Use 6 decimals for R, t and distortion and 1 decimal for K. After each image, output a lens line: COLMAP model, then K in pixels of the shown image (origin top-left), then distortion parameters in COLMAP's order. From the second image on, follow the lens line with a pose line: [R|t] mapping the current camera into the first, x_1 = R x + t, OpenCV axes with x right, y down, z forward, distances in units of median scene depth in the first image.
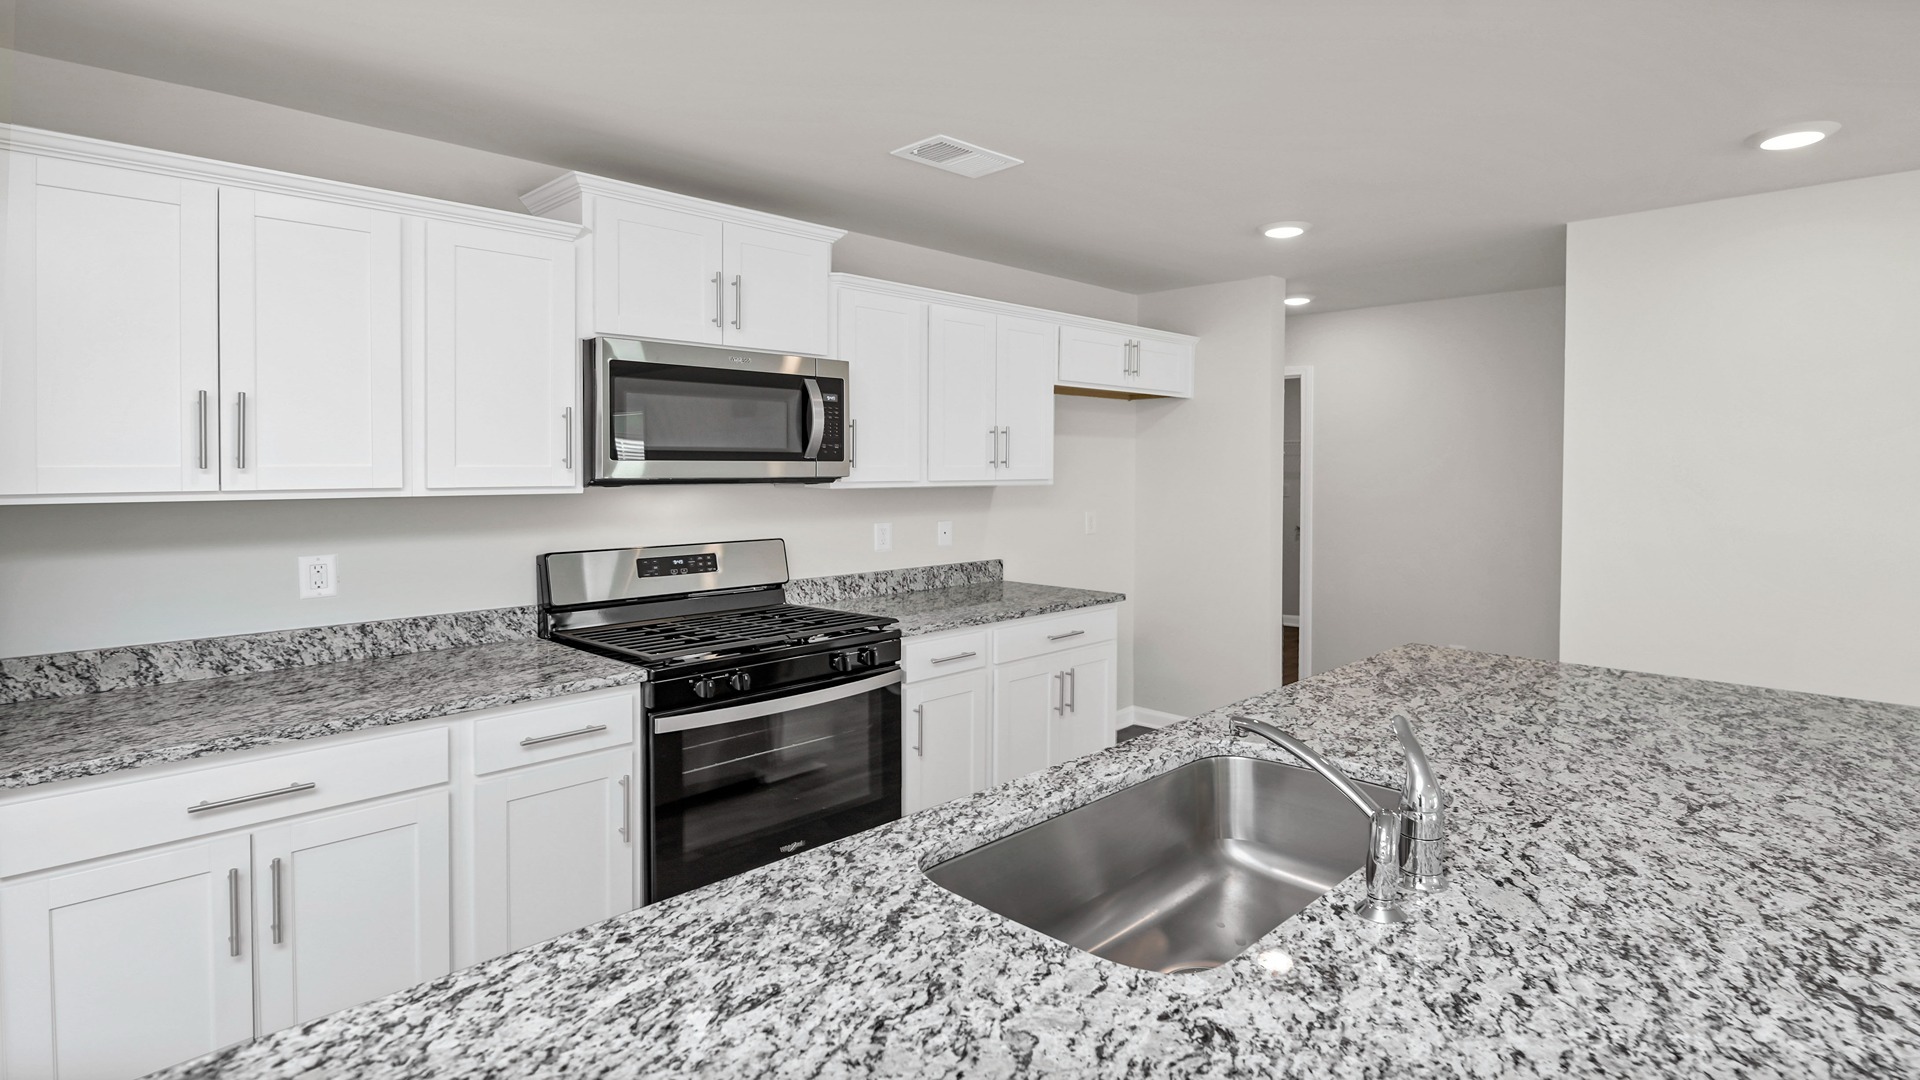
lens RADIAL K [[994.2, 0, 938.6], [0, 994.2, 472.4], [0, 0, 1]] dist [-0.000869, -0.000594]
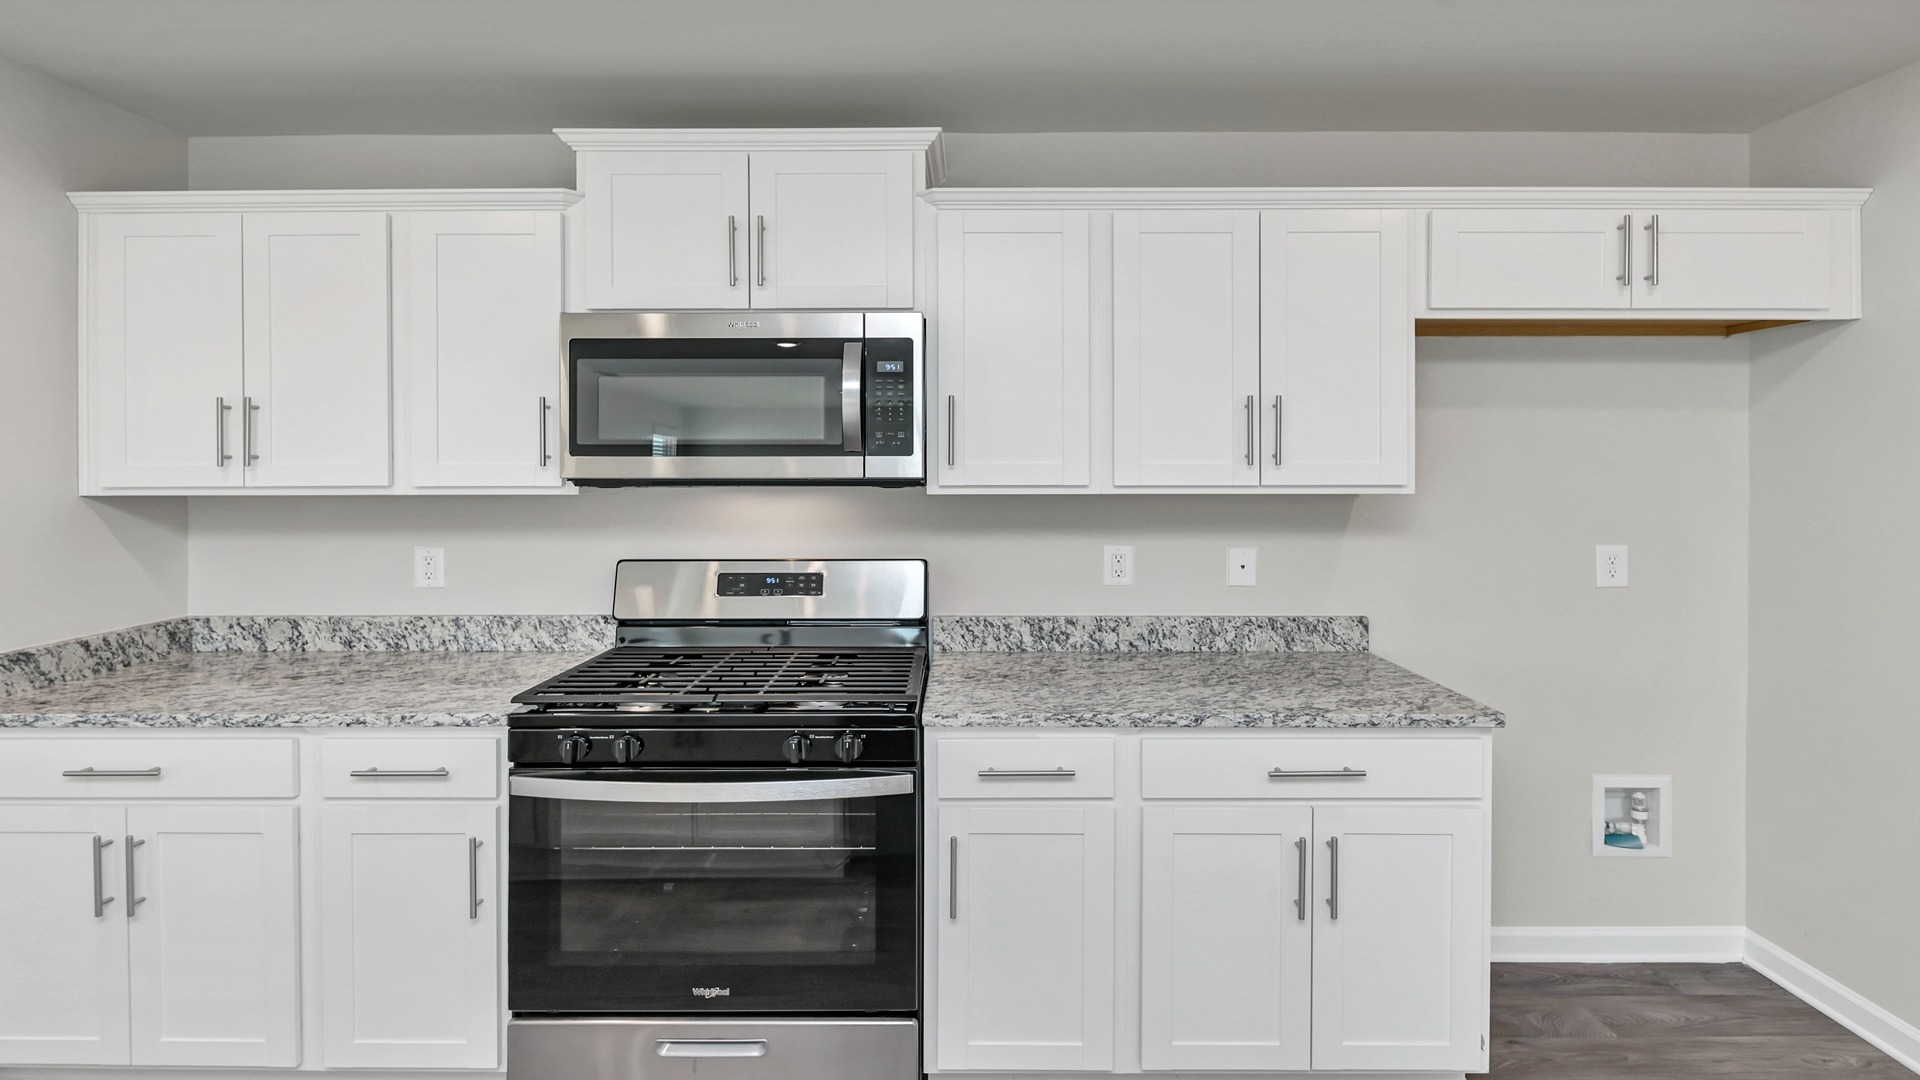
lens RADIAL K [[958.0, 0, 959.0], [0, 958.0, 461.1], [0, 0, 1]] dist [0.001406, -0.000069]
pose [[0.700225, -0.005345, -0.713902, 0.427850], [-0.002854, 0.999943, -0.010286, -0.000854], [0.713917, 0.009240, 0.700170, 0.575838]]
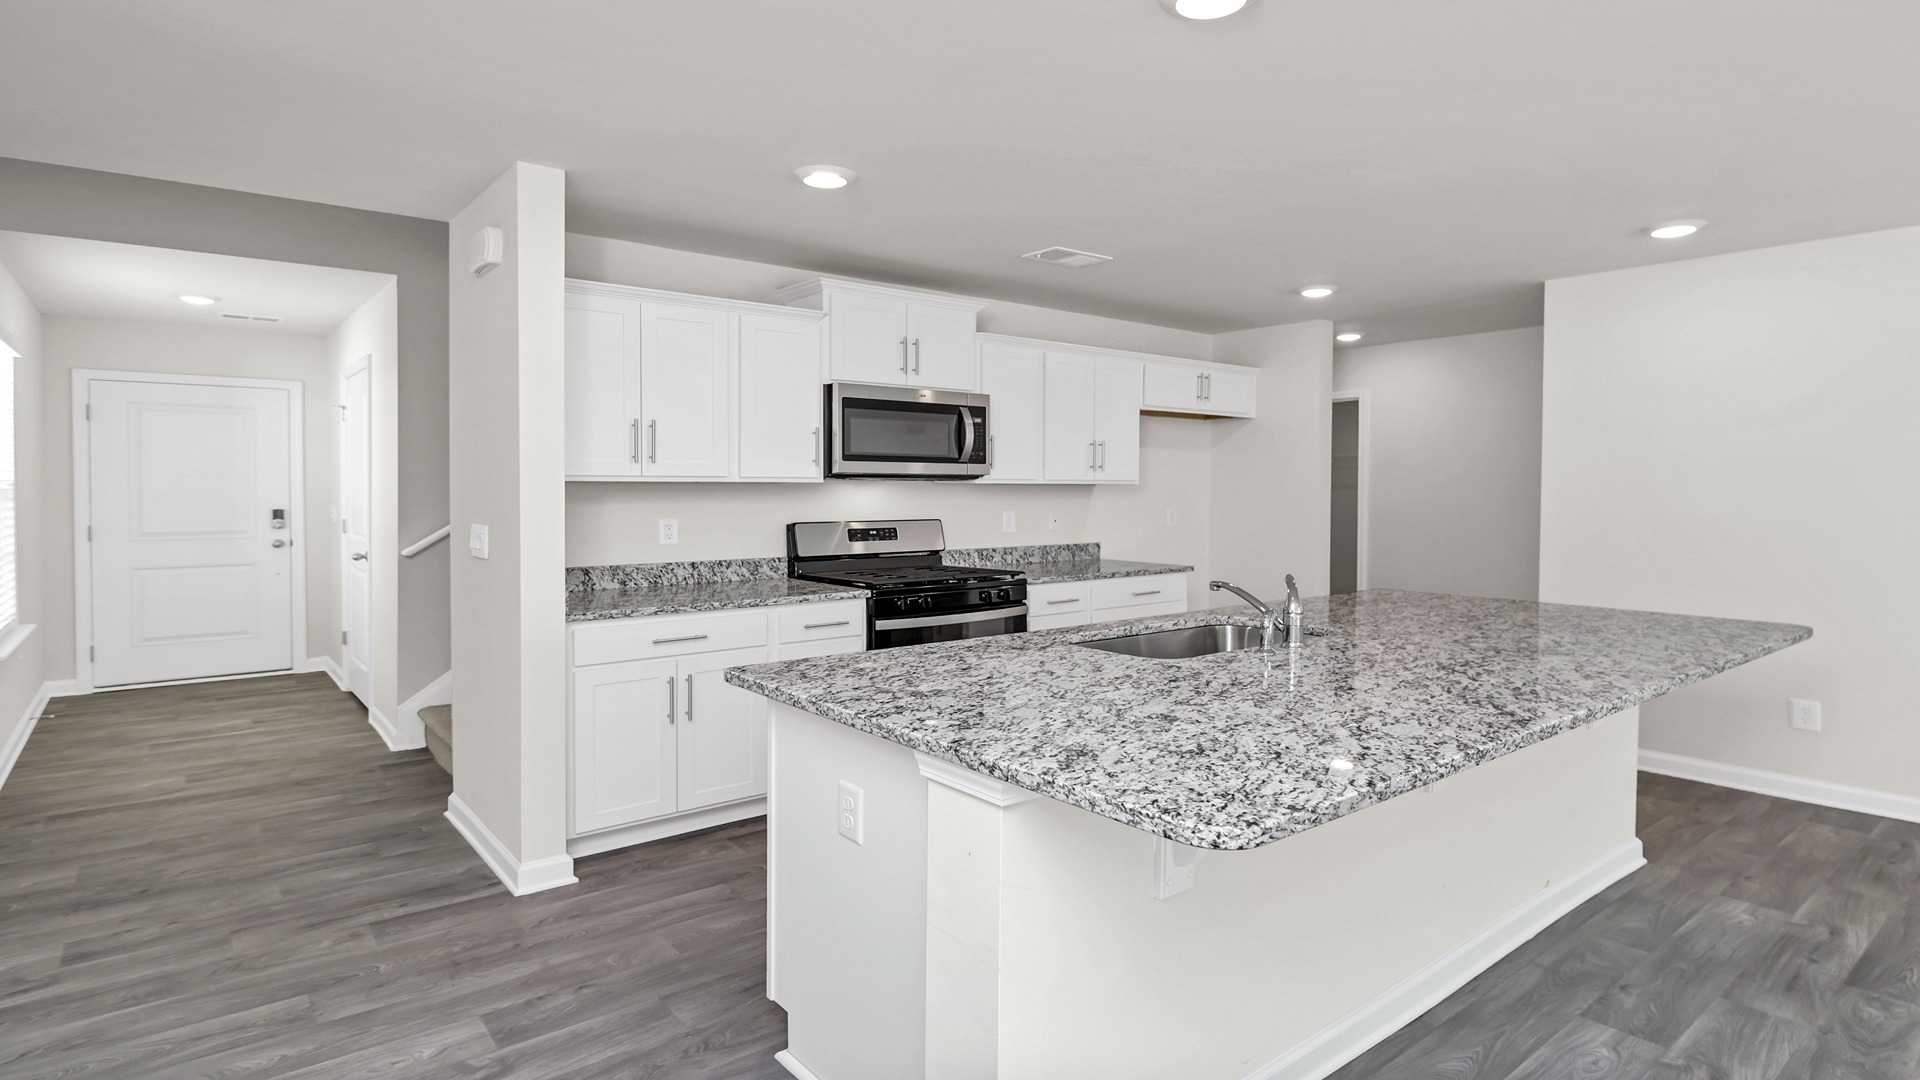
lens RADIAL K [[1020.1, 0, 891.1], [0, 1020.1, 491.4], [0, 0, 1]] dist [0.032314, -0.000045]
pose [[0.989548, 0.002856, -0.144176, -0.018789], [-0.003554, 0.999983, -0.004581, 0.037678], [0.144161, 0.005045, 0.989541, -0.510319]]
